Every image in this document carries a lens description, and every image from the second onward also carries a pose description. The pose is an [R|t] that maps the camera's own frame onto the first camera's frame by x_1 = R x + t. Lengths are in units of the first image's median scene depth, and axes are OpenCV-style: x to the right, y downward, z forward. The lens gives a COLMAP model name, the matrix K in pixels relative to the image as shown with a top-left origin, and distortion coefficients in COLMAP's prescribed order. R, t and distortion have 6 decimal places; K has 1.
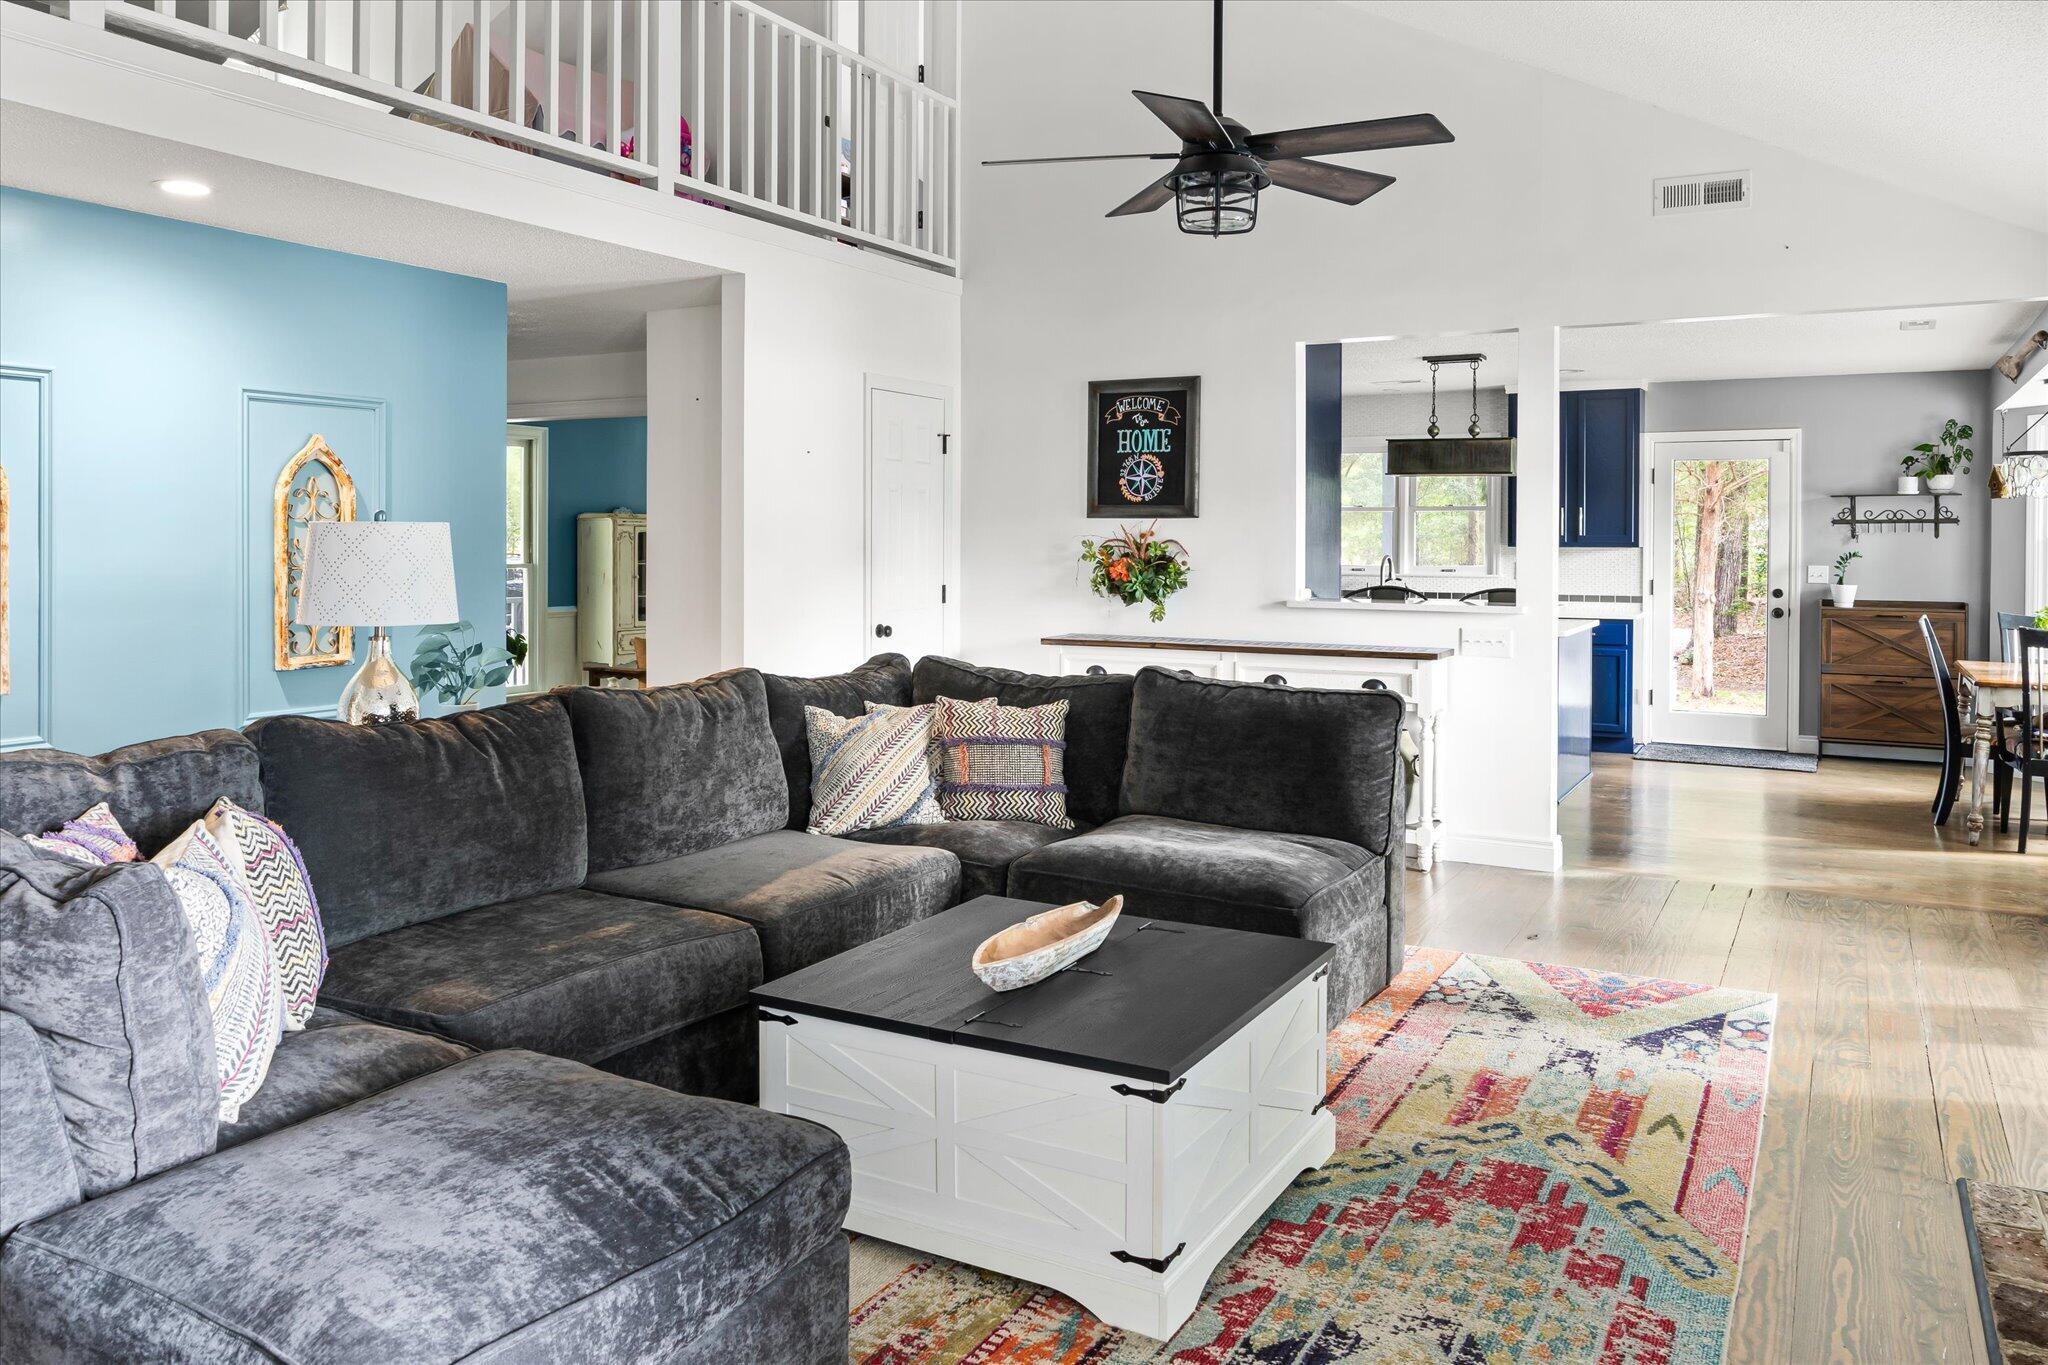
lens RADIAL K [[1426.4, 0, 1024.0], [0, 1426.4, 682.5], [0, 0, 1]] dist [-0.012442, -0.001279]
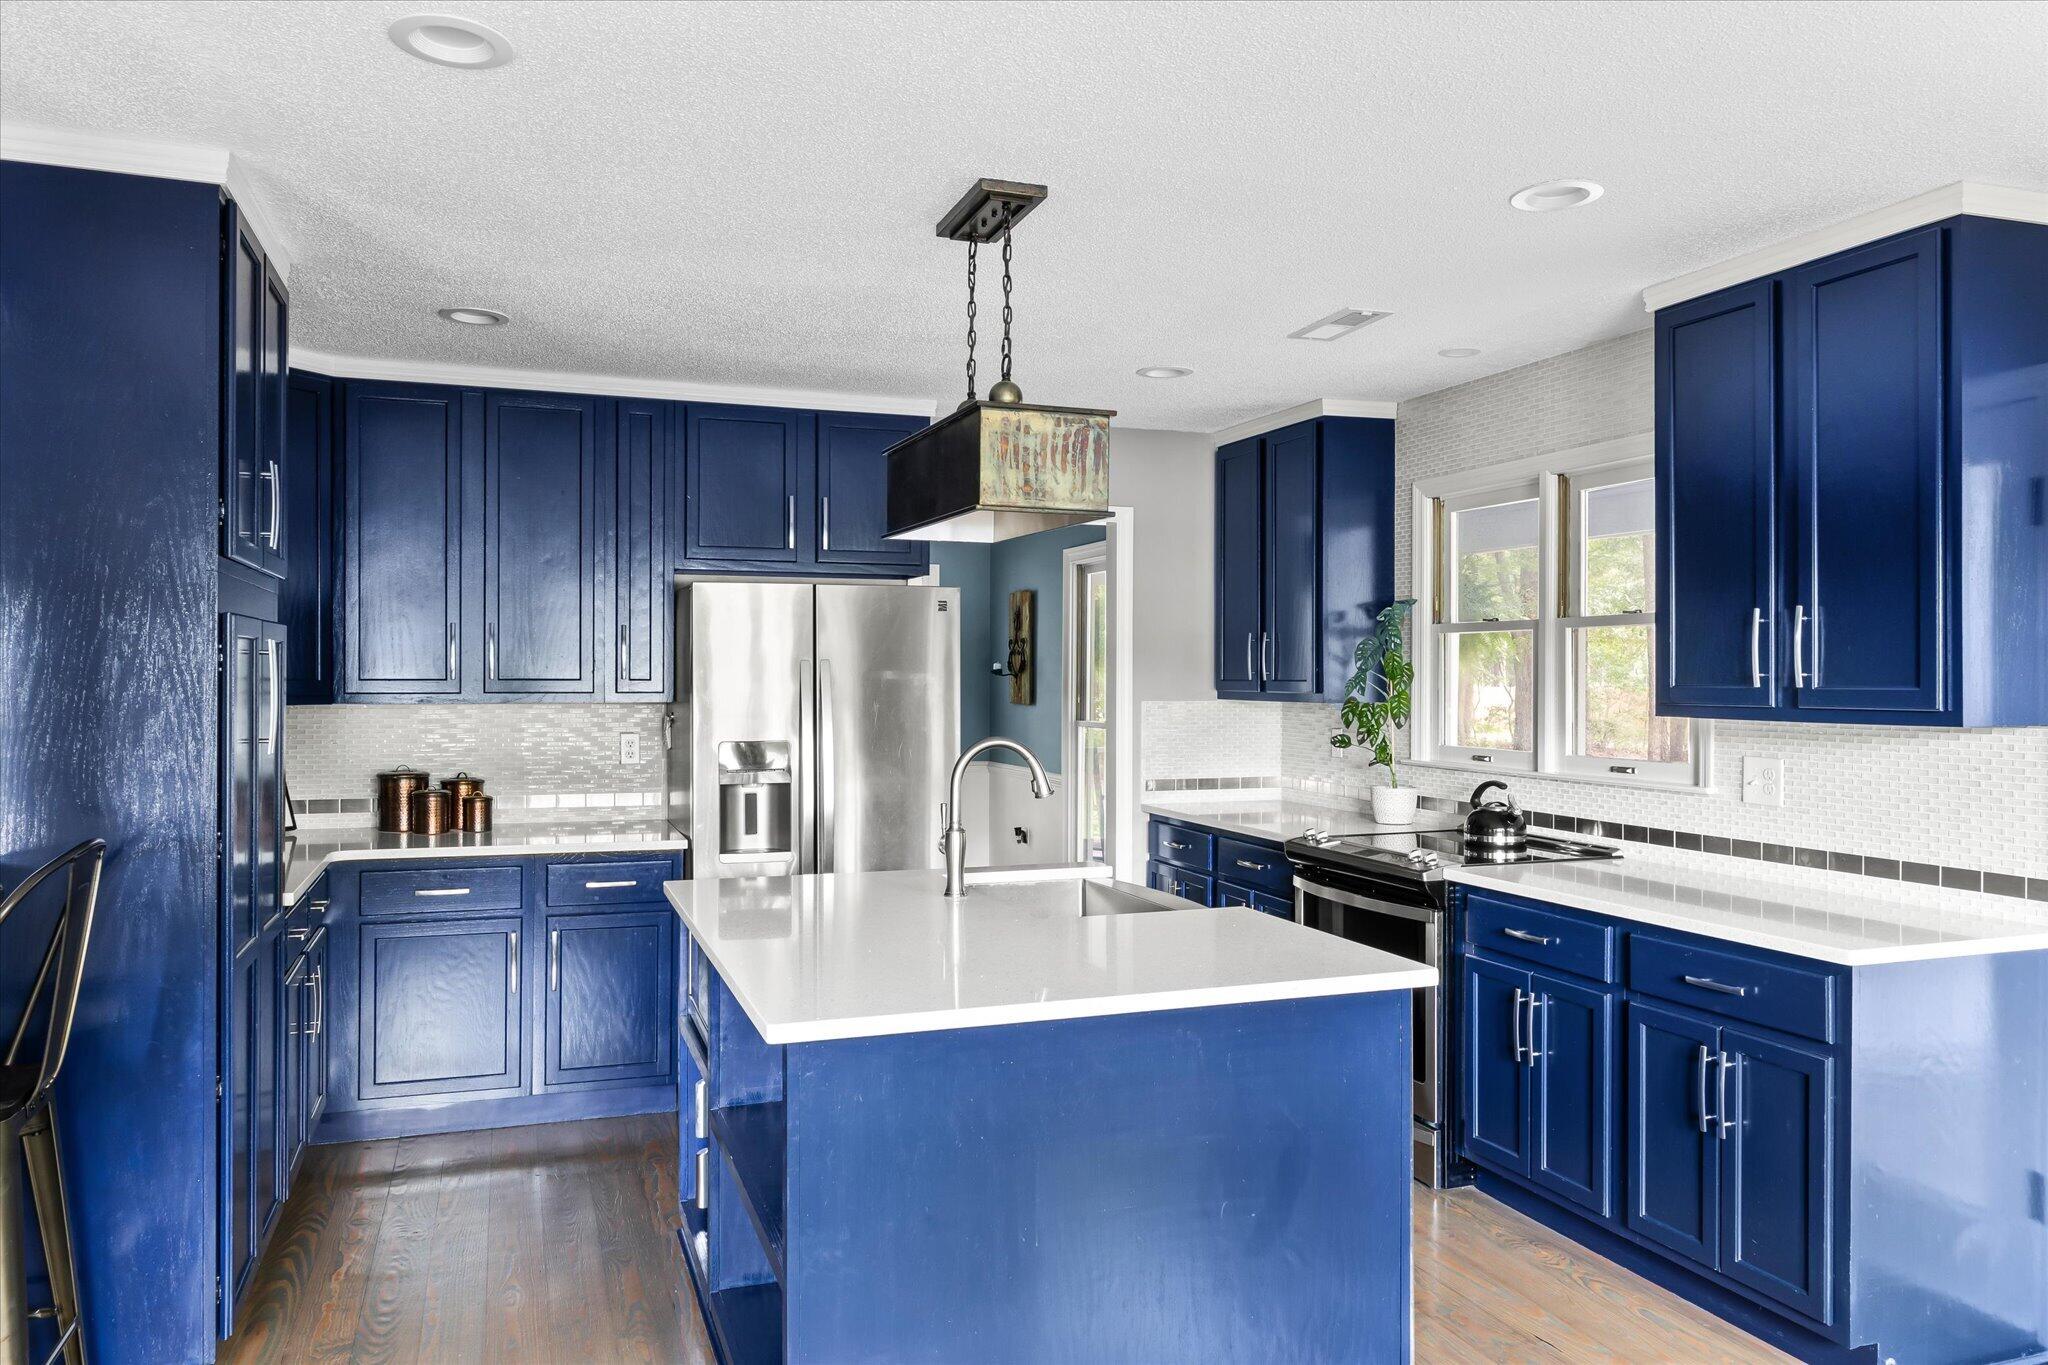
lens RADIAL K [[1426.4, 0, 1024.0], [0, 1426.4, 682.5], [0, 0, 1]] dist [-0.012442, -0.001279]
pose [[0.749968, 0.015427, -0.661294, 0.471188], [-0.077325, 0.994919, -0.064483, -0.067327], [0.656939, 0.099494, 0.747350, 0.614058]]
